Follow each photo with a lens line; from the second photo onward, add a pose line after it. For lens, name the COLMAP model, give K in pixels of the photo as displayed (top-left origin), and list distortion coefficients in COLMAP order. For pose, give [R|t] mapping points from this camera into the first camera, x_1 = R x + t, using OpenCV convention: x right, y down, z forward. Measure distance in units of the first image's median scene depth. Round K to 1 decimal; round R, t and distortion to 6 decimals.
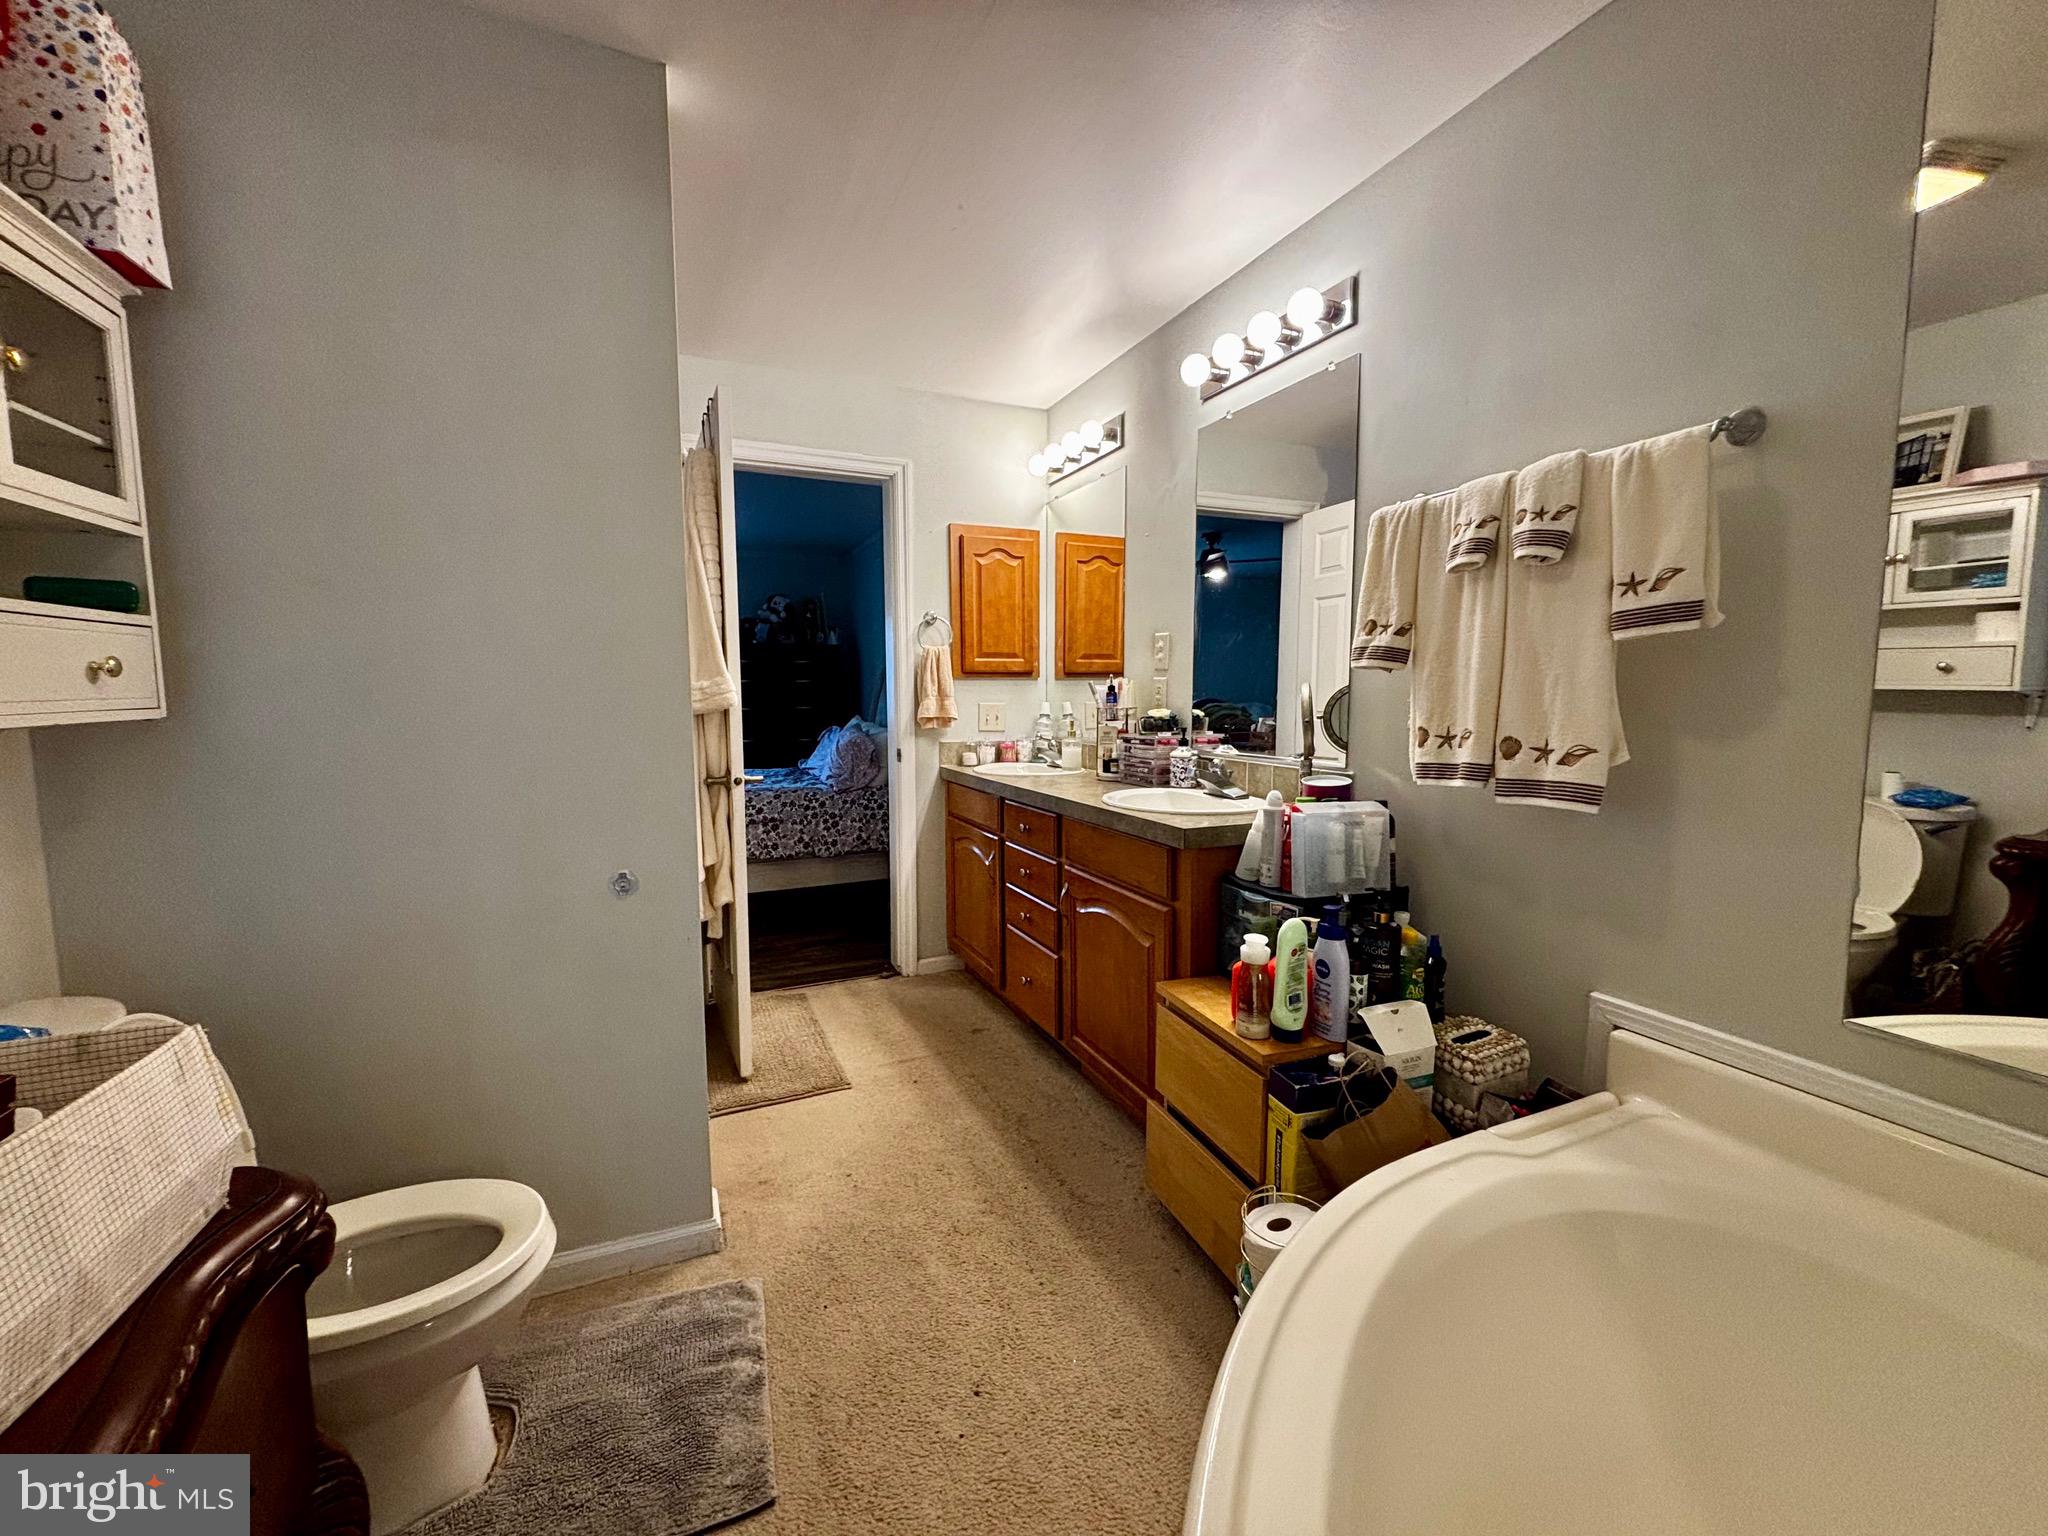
lens RADIAL K [[827.8, 0, 1027.1], [0, 827.8, 769.9], [0, 0, 1]] dist [0.008162, -0.000061]
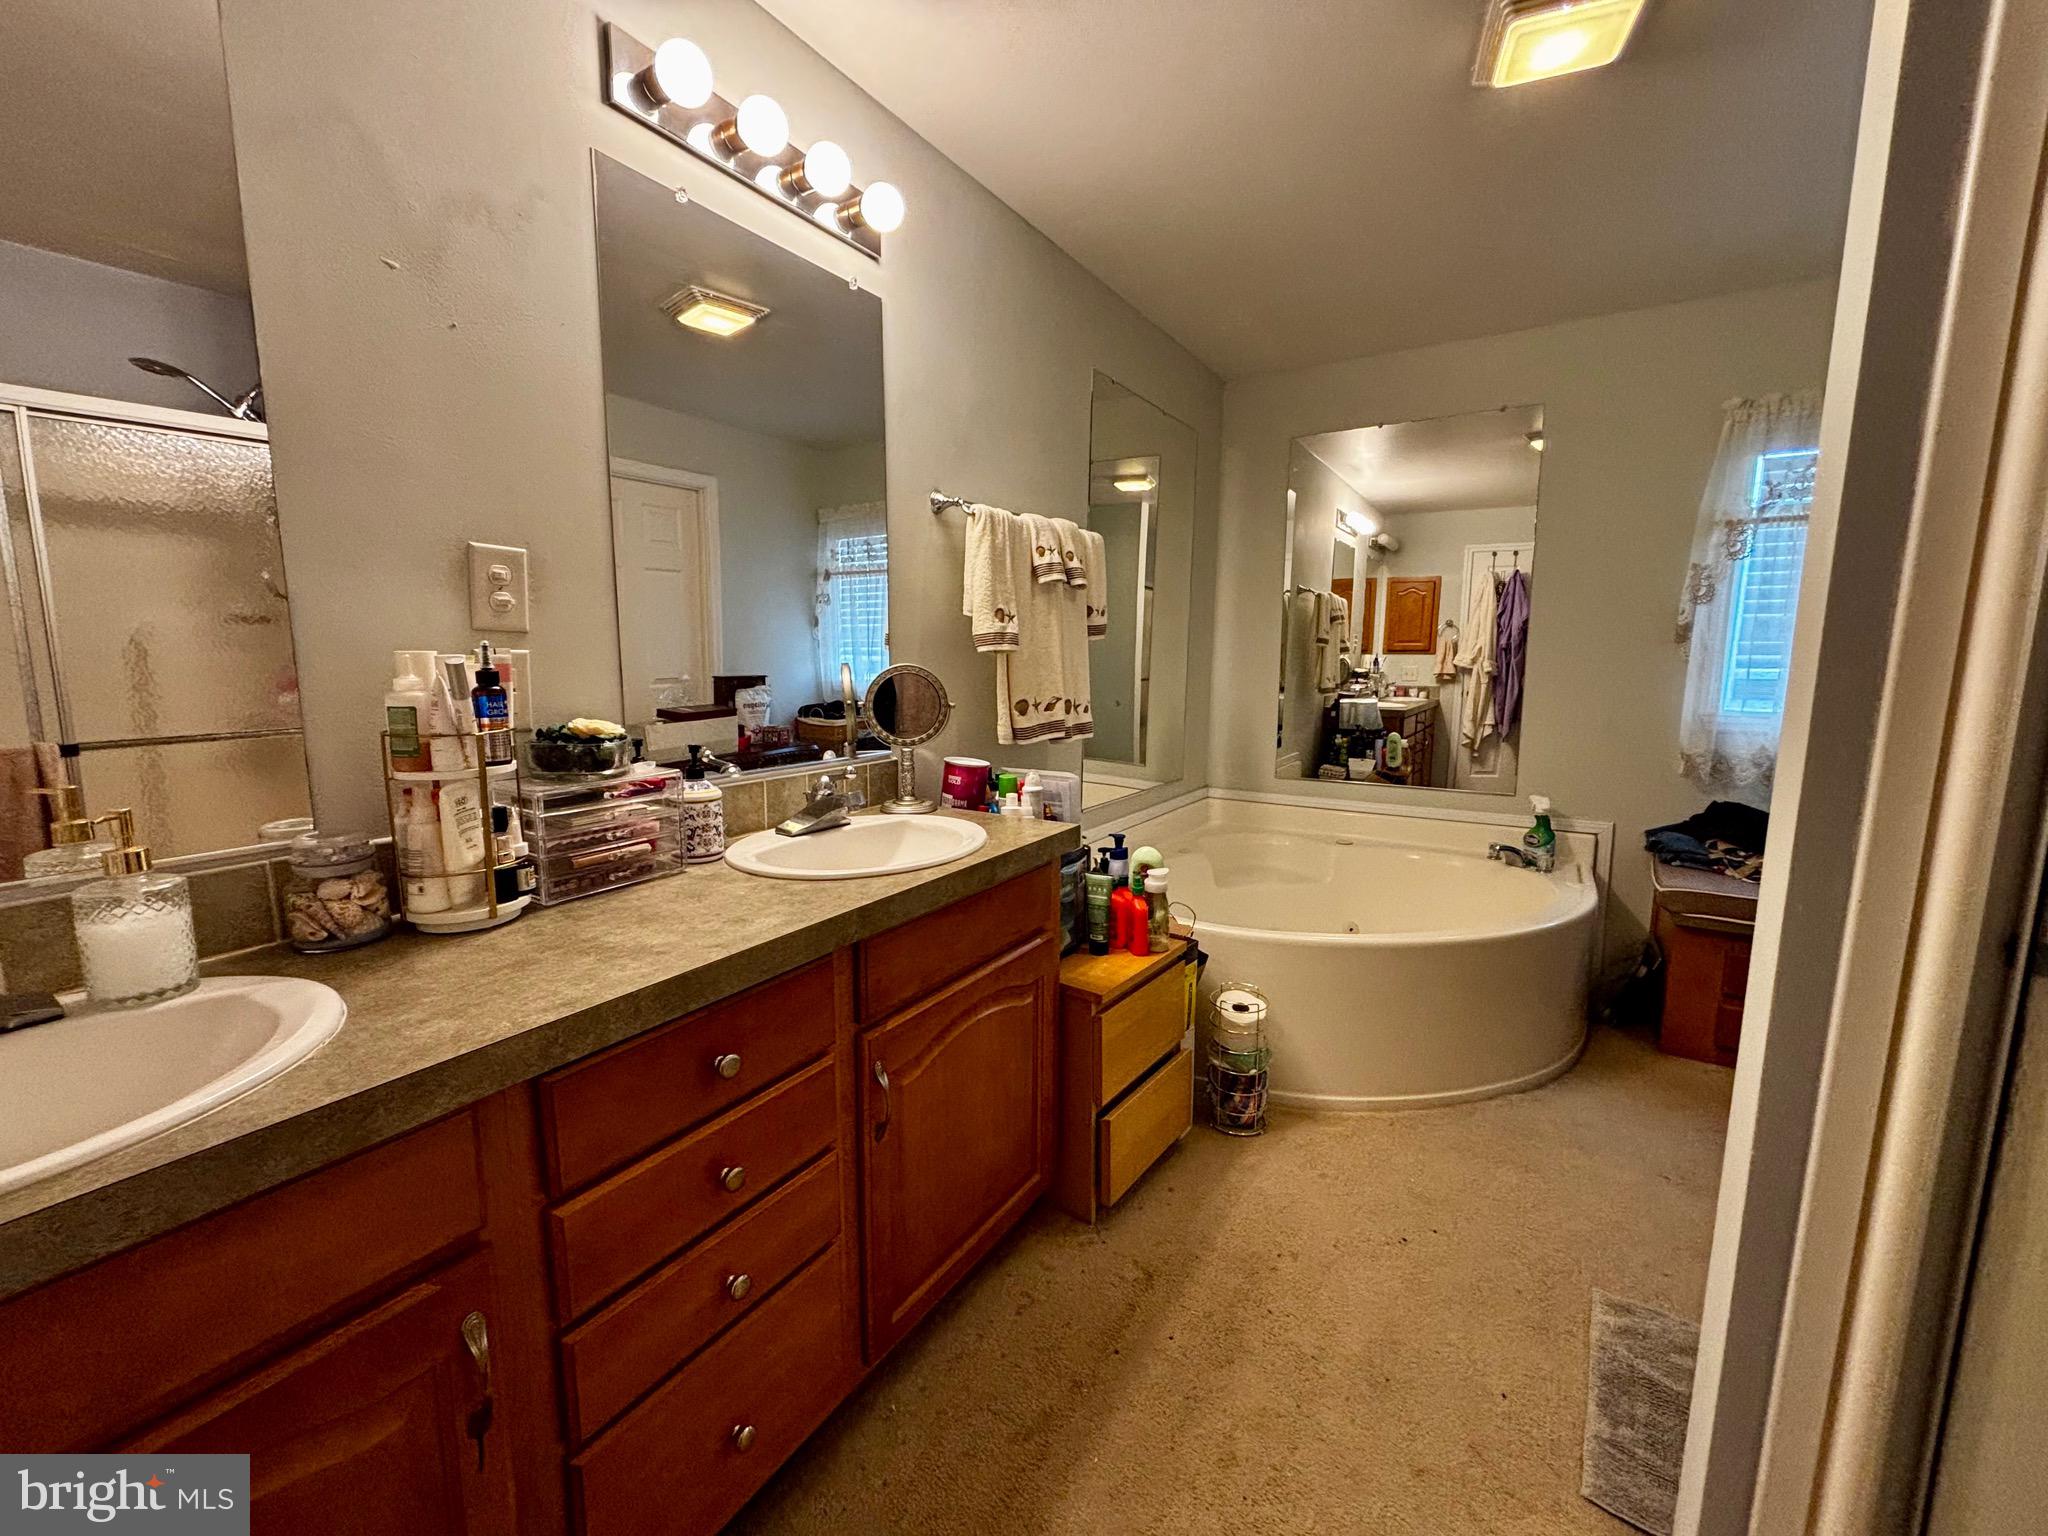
lens RADIAL K [[827.8, 0, 1027.1], [0, 827.8, 769.9], [0, 0, 1]] dist [0.008162, -0.000061]
pose [[-0.568457, -0.123359, 0.813412, -0.479639], [0.068231, 0.978220, 0.196037, -0.162500], [-0.819879, 0.166939, -0.547659, 1.425033]]
